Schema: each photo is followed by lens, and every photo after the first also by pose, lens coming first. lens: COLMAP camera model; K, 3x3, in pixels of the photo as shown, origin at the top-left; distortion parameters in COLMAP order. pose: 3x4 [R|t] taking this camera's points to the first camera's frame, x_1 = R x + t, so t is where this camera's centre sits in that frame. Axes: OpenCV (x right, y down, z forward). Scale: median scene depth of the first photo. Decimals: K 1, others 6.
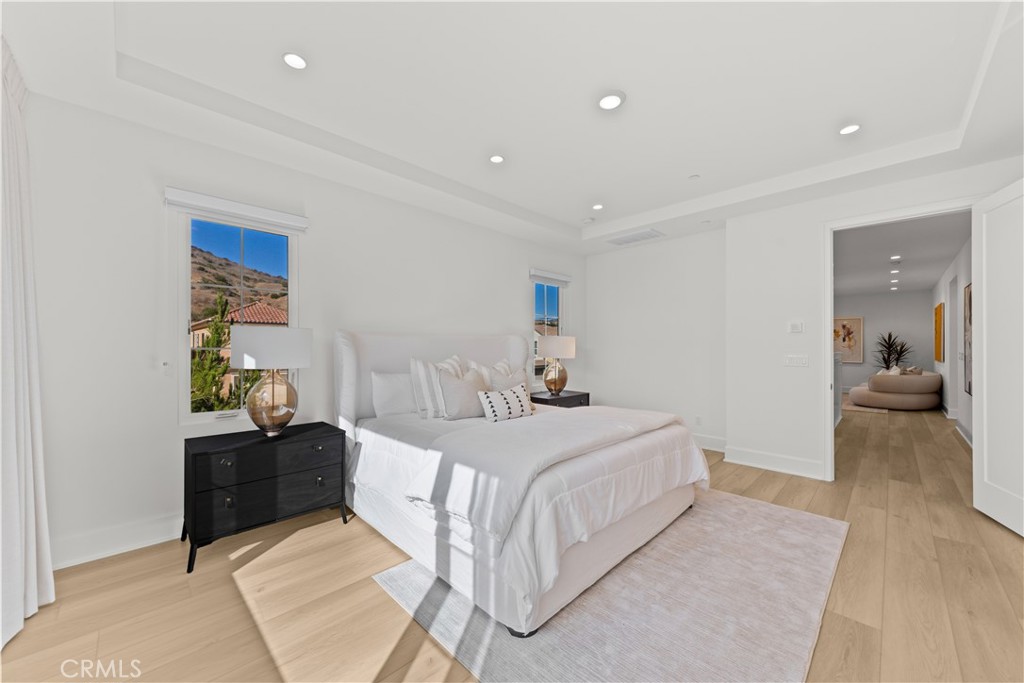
lens RADIAL K [[380.4, 0, 513.8], [0, 380.4, 344.9], [0, 0, 1]] dist [-0.000733, -0.000516]
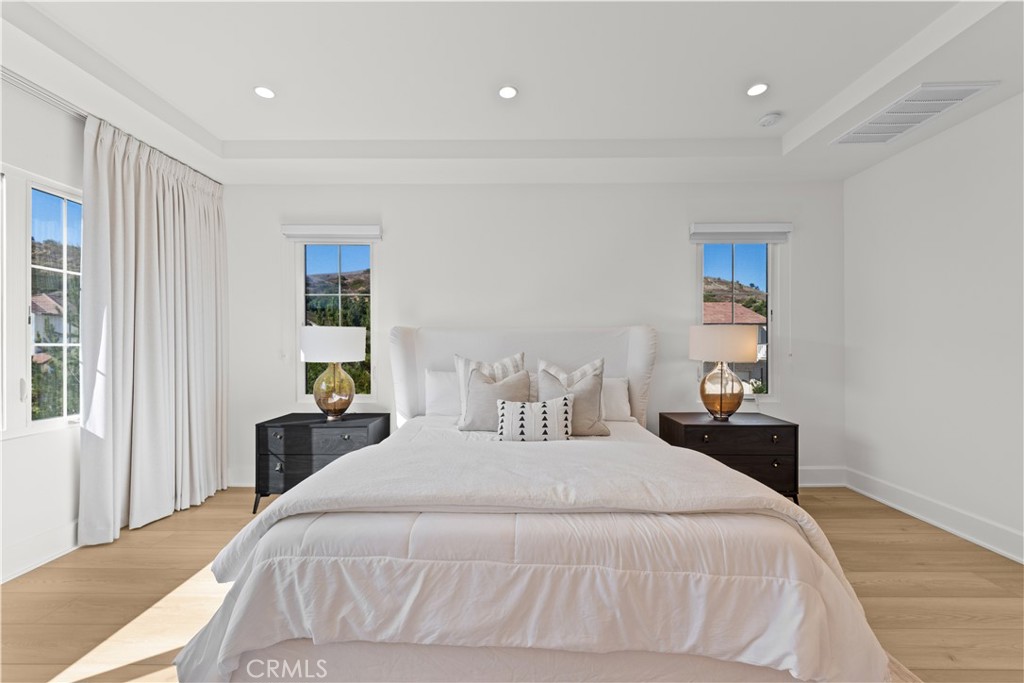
lens RADIAL K [[407.0, 0, 511.6], [0, 407.0, 343.7], [0, 0, 1]] dist [0.002136, -0.000860]
pose [[0.699886, 0.000444, -0.714254, 0.652546], [0.006545, 0.999954, 0.007035, 0.001596], [0.714224, -0.009599, 0.699851, 0.536774]]
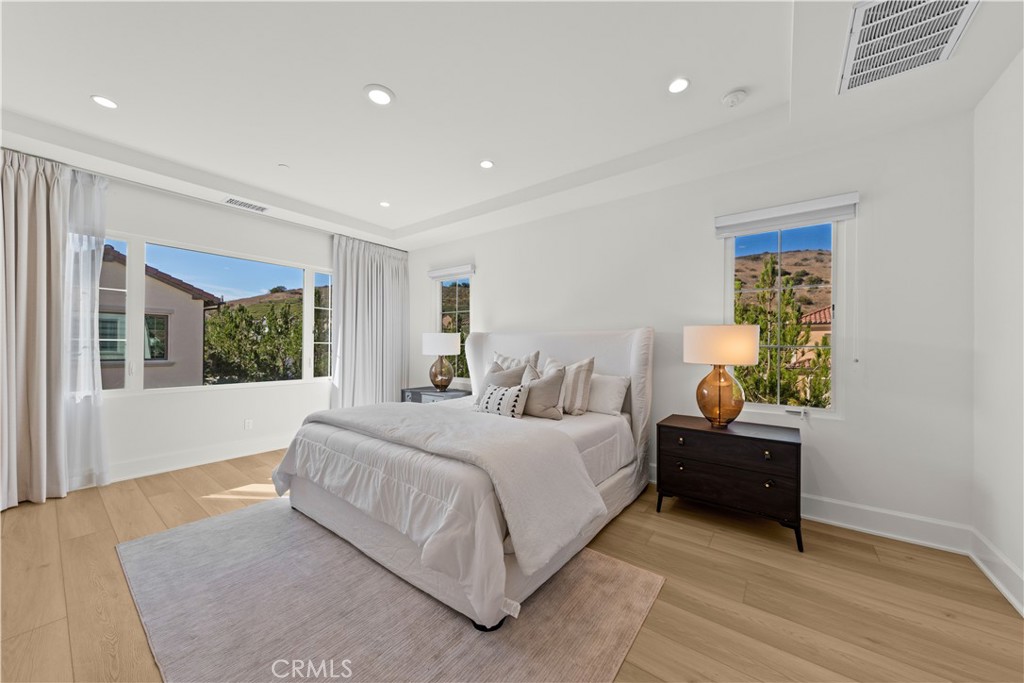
lens RADIAL K [[360.5, 0, 511.6], [0, 360.5, 346.9], [0, 0, 1]] dist [0.009673, 0.000080]
pose [[0.129813, 0.003890, -0.991531, 1.166210], [-0.001324, 0.999992, 0.003750, 0.015320], [0.991538, 0.000826, 0.129817, 1.143182]]
